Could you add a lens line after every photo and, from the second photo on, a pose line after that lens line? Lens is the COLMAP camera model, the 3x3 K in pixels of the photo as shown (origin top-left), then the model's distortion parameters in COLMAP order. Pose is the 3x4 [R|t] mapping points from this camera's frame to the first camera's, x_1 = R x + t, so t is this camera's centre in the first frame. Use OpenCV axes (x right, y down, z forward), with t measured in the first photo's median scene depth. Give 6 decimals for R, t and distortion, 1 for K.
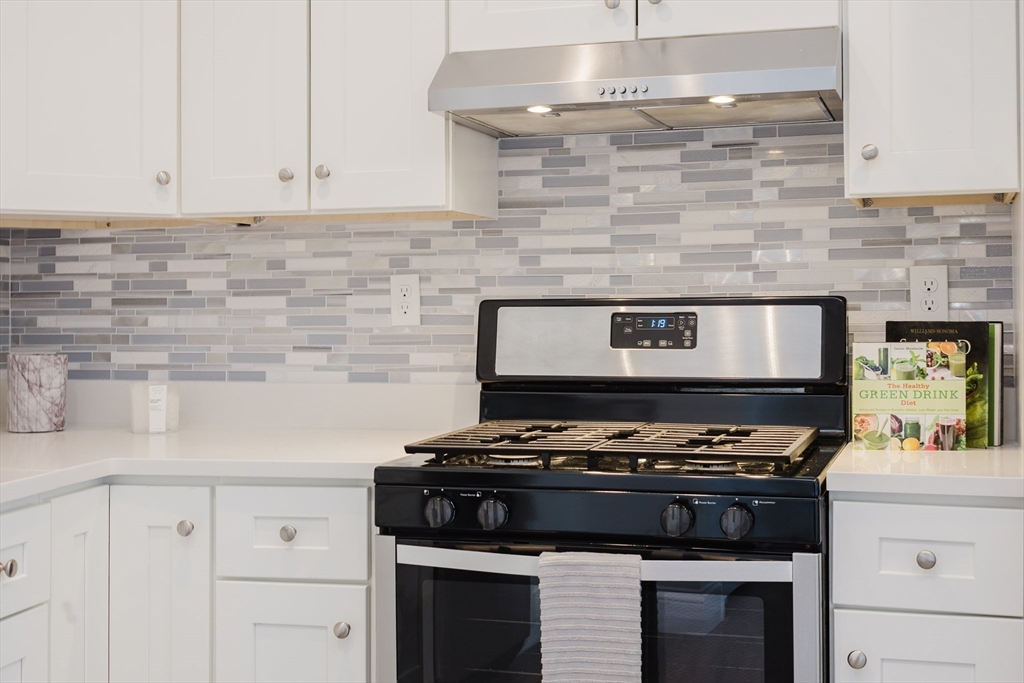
lens RADIAL K [[1406.6, 0, 535.6], [0, 1406.6, 286.5], [0, 0, 1]] dist [0.024771, 0.000000]
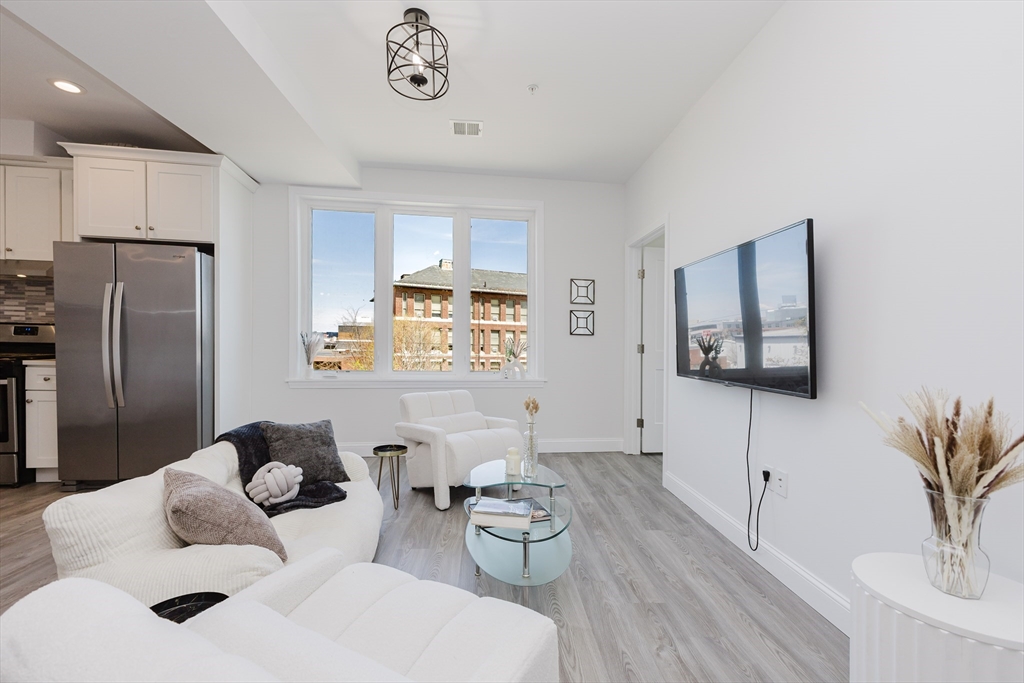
lens RADIAL K [[451.8, 0, 498.9], [0, 451.8, 348.5], [0, 0, 1]] dist [0.013766, -0.002531]
pose [[0.913215, 0.023603, 0.406794, 0.777945], [-0.035909, 0.999098, 0.022644, 0.002781], [-0.405893, -0.035286, 0.913239, -0.747844]]
